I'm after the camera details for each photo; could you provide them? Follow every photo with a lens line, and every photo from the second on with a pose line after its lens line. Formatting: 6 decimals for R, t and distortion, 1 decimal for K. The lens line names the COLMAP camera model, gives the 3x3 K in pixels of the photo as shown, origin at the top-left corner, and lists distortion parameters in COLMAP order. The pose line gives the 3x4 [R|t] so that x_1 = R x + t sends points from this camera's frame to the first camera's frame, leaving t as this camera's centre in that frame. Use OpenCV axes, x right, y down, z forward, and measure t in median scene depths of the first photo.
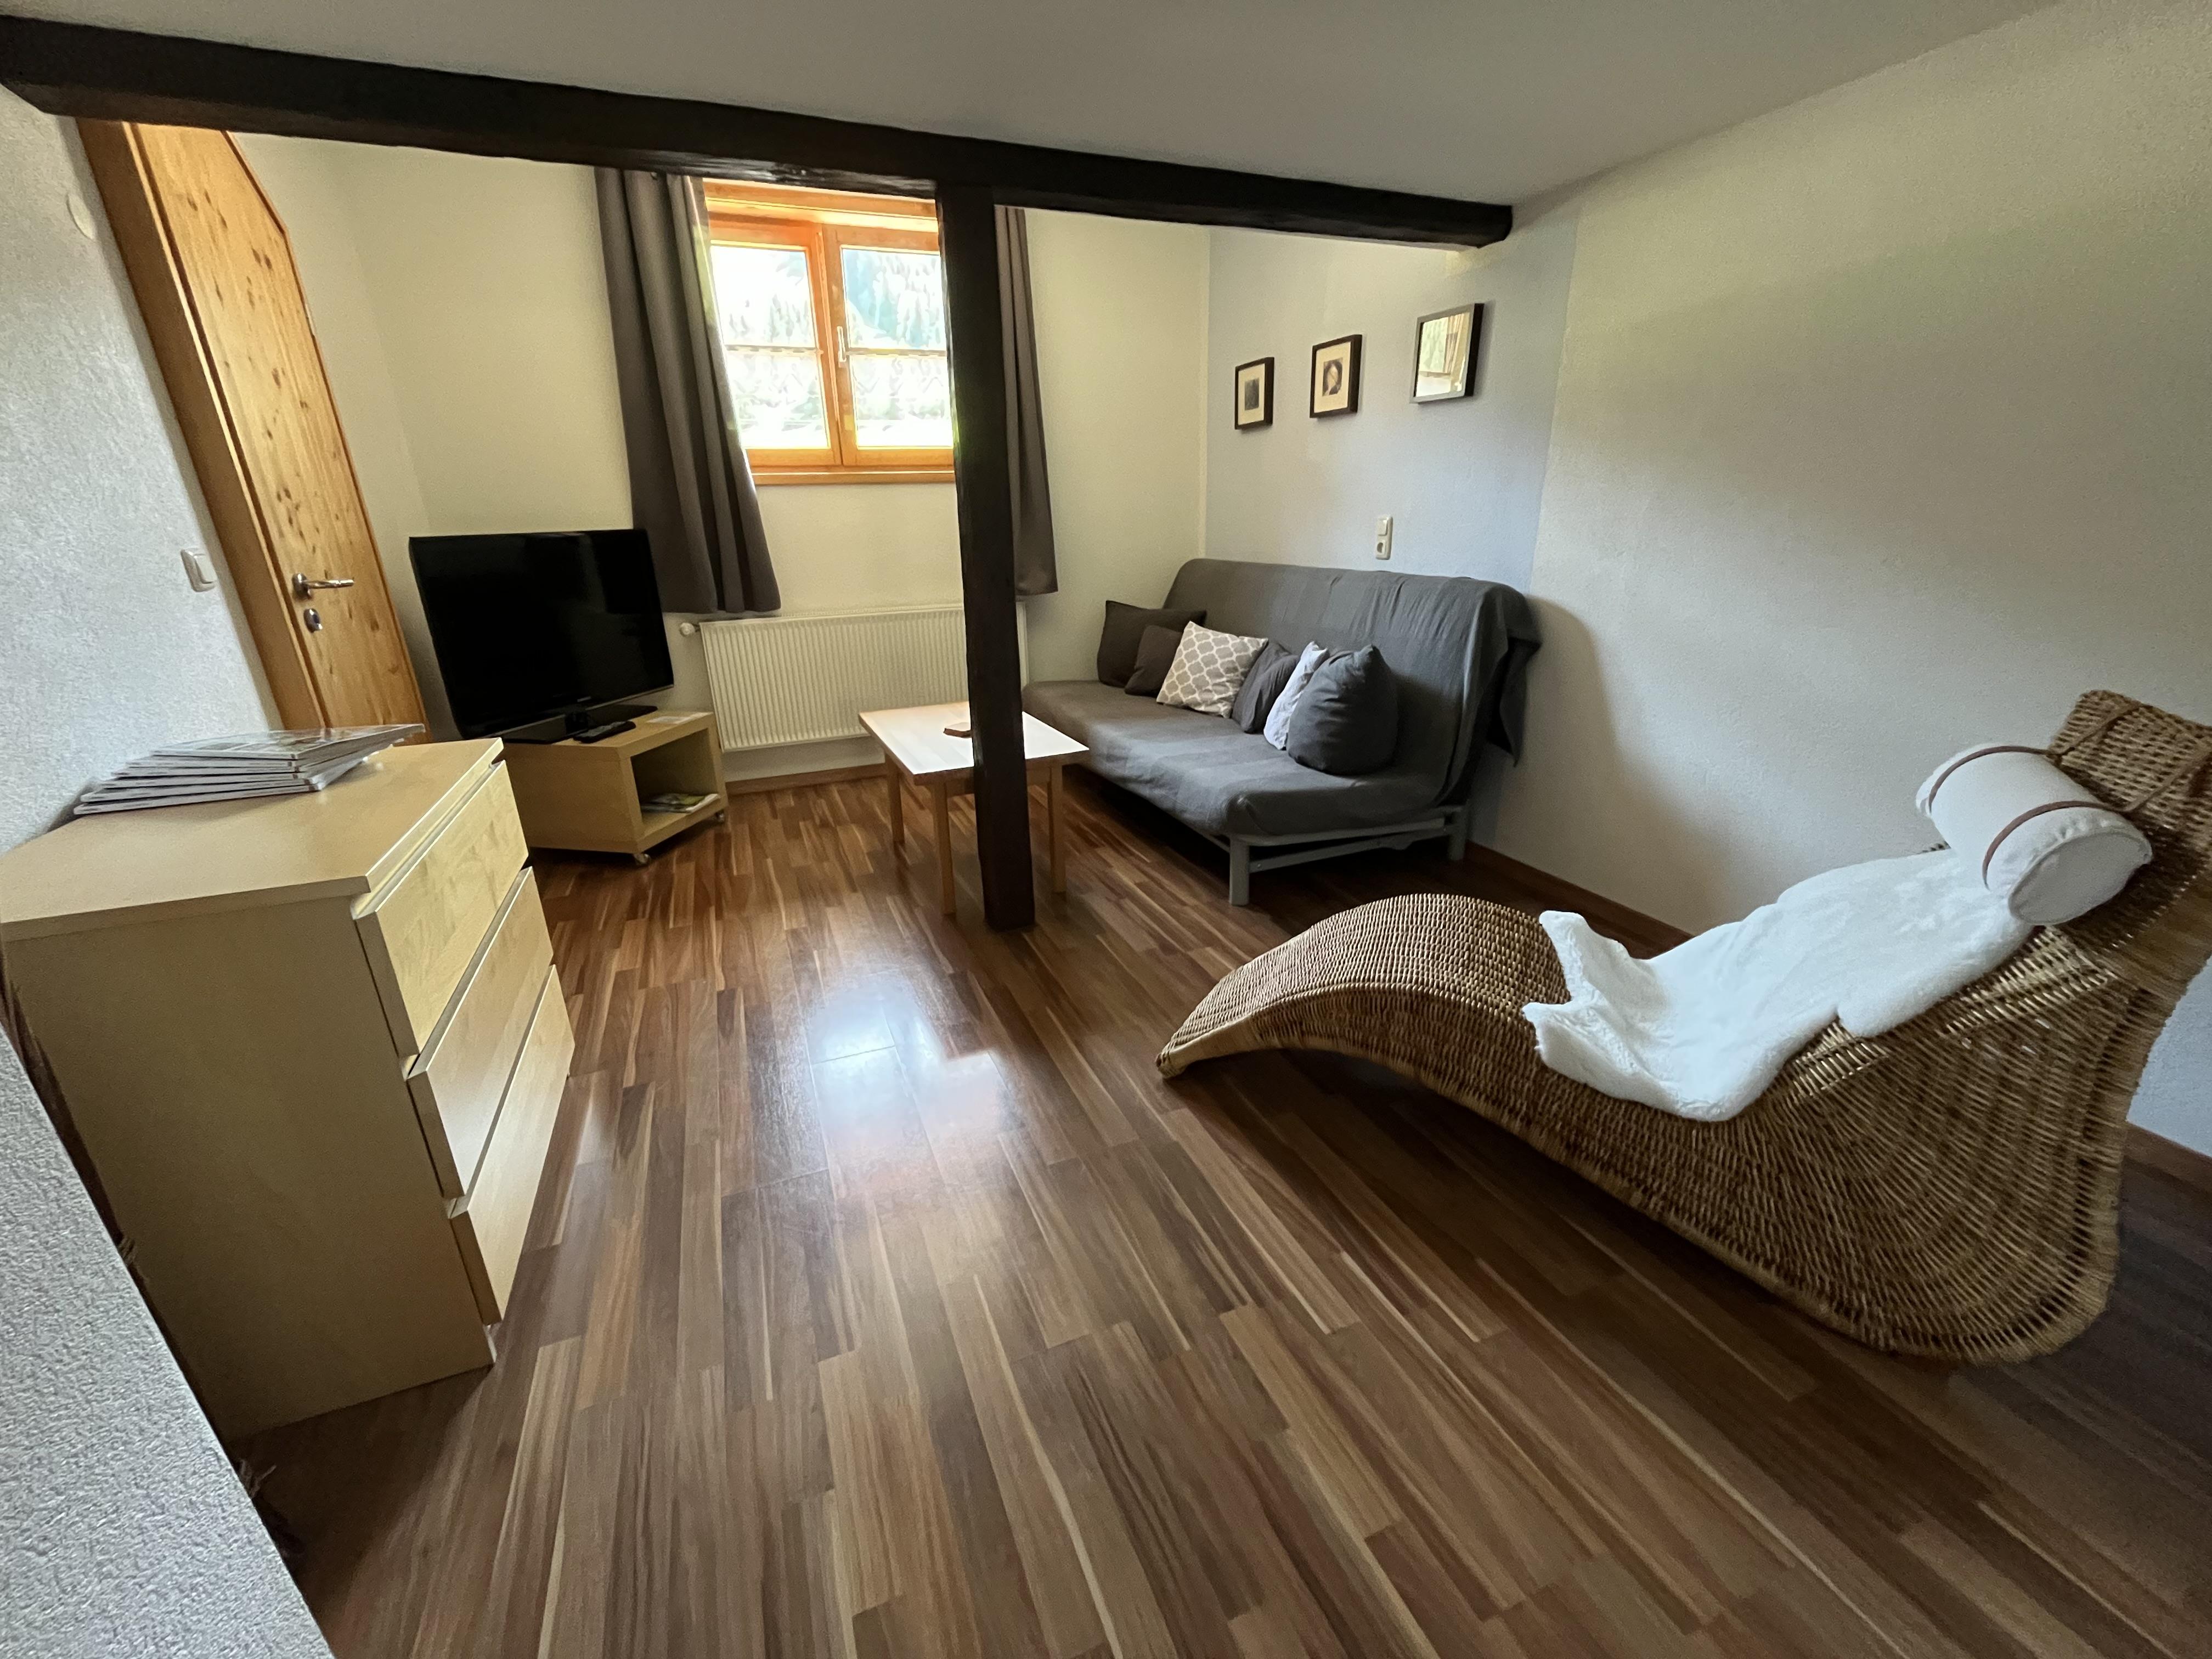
lens RADIAL K [[898.4, 0, 1106.6], [0, 898.4, 837.1], [0, 0, 1]] dist [-0.008874, -0.000052]
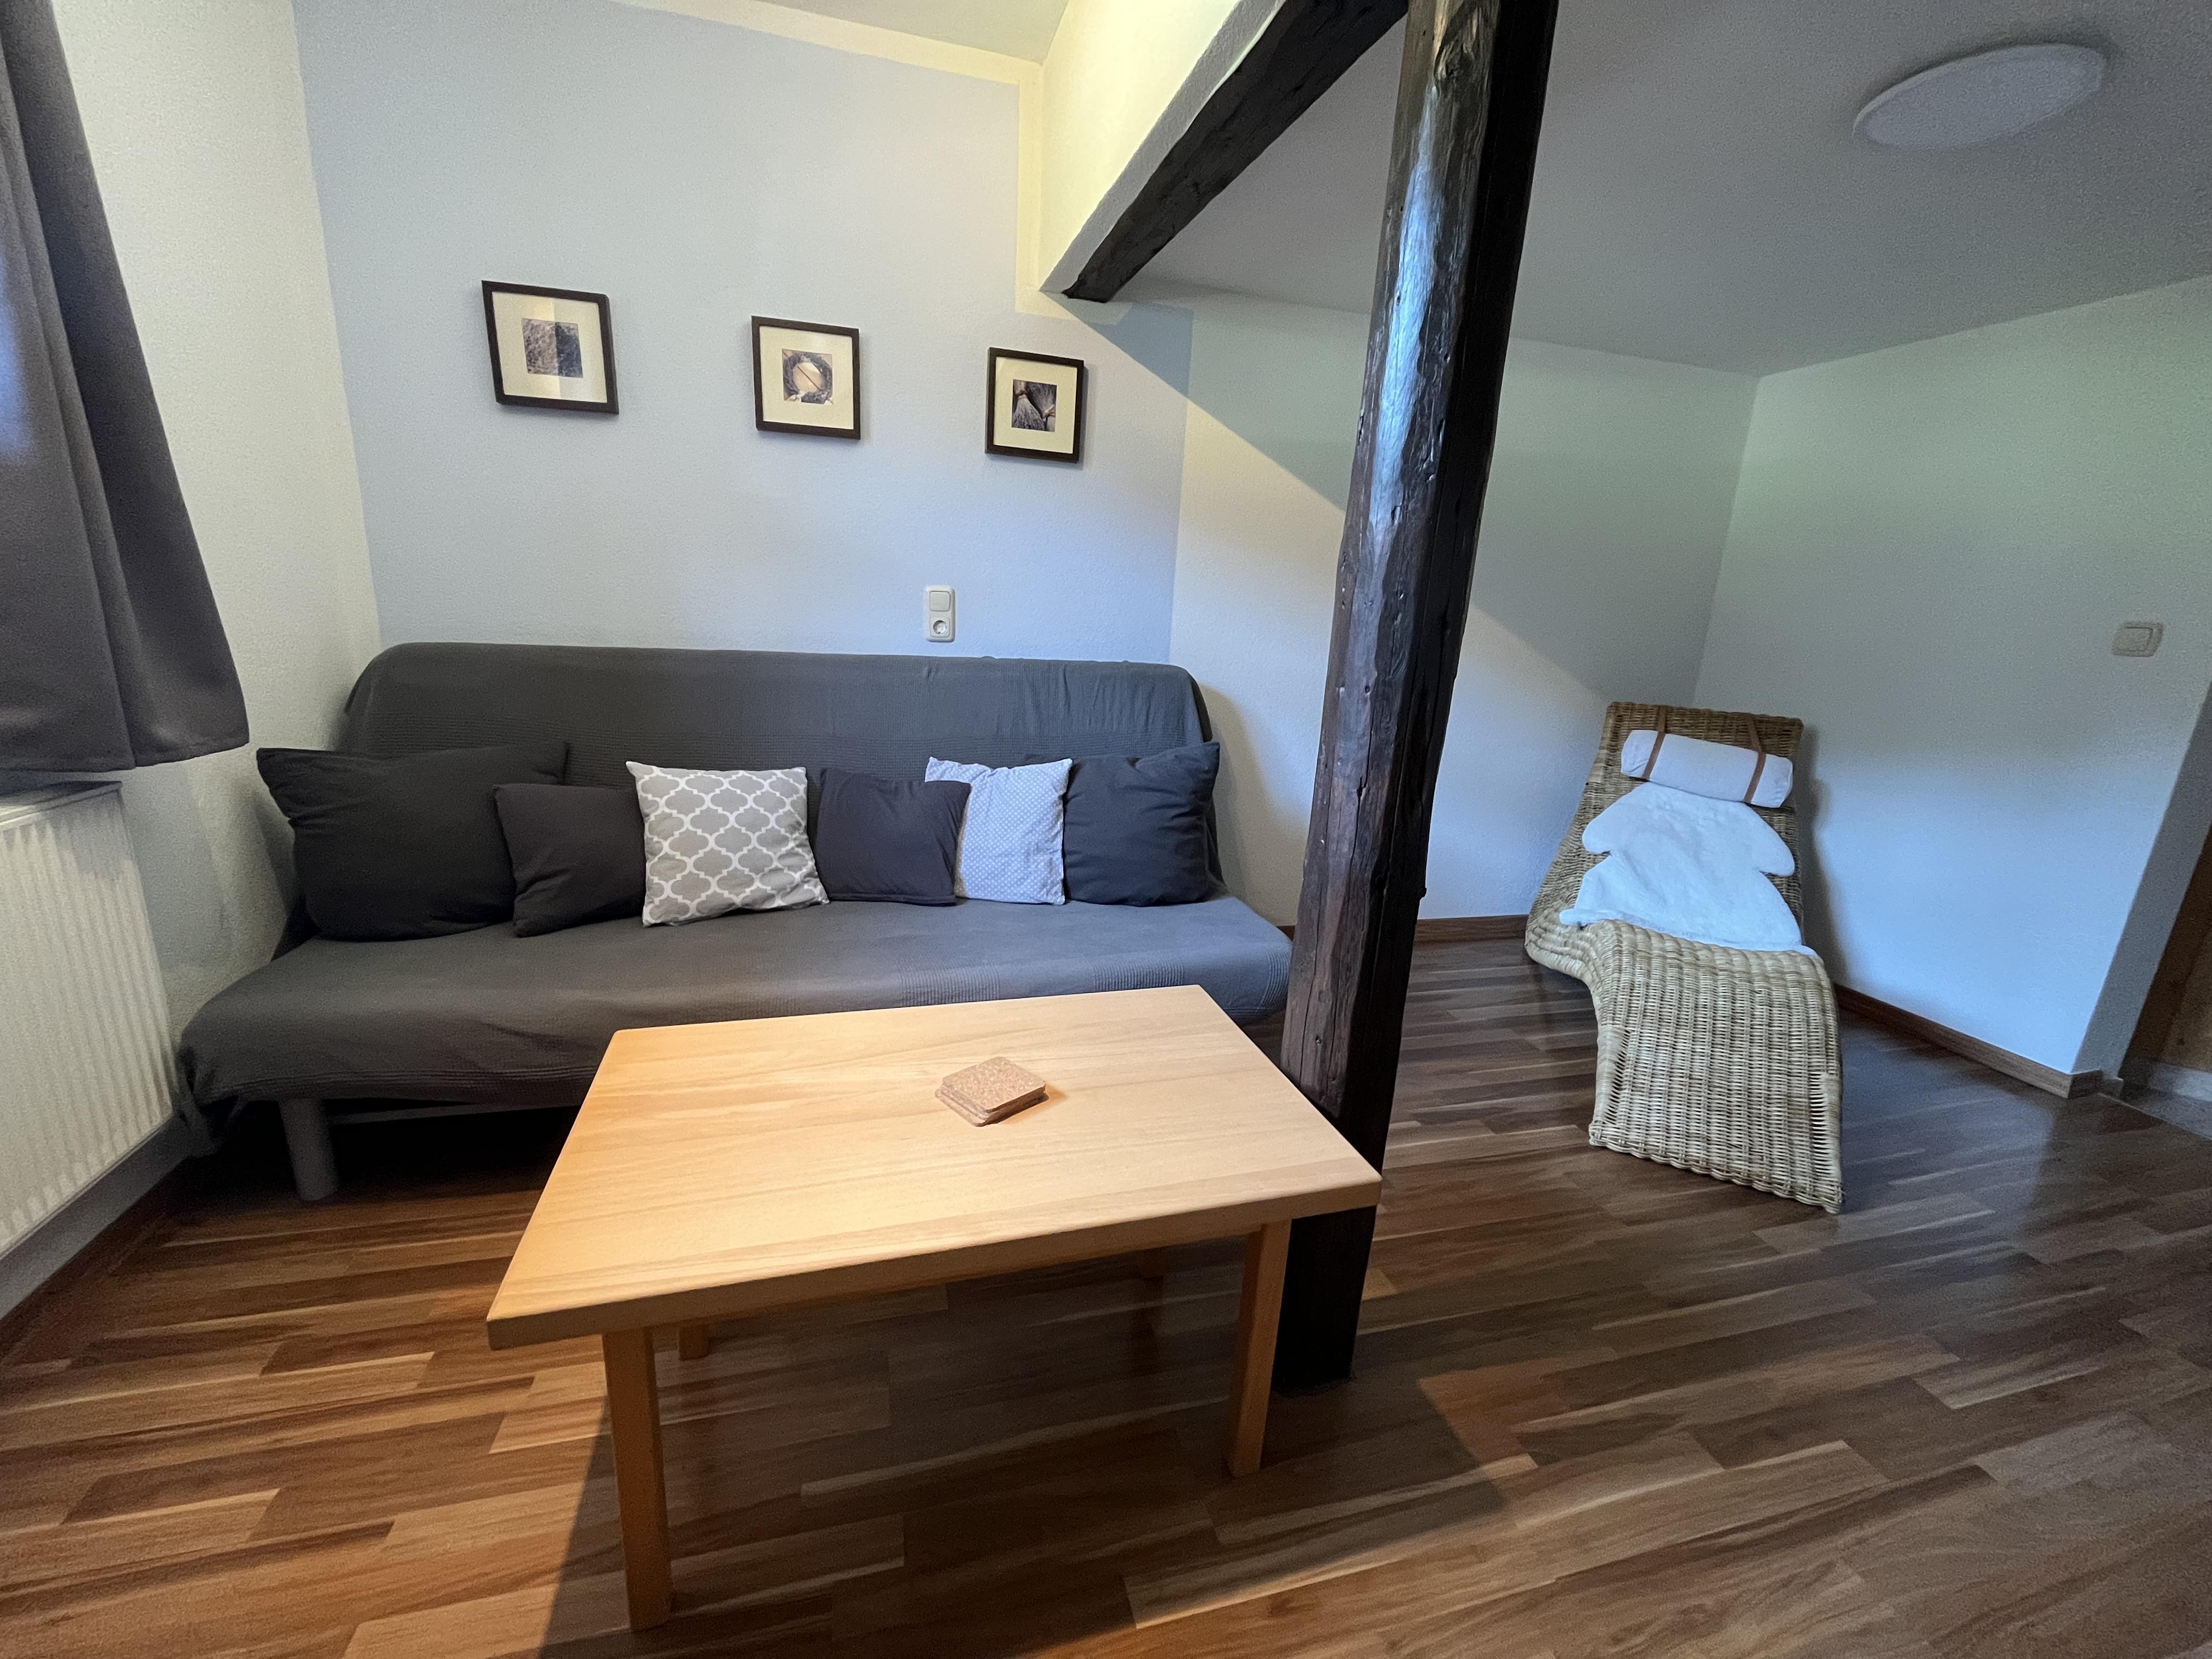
lens RADIAL K [[898.4, 0, 1098.4], [0, 898.4, 821.7], [0, 0, 1]] dist [-0.008874, -0.000052]
pose [[0.122084, -0.221282, 0.967538, -0.411237], [0.287031, 0.941047, 0.179006, -0.236961], [-0.950110, 0.255860, 0.178401, 0.698654]]
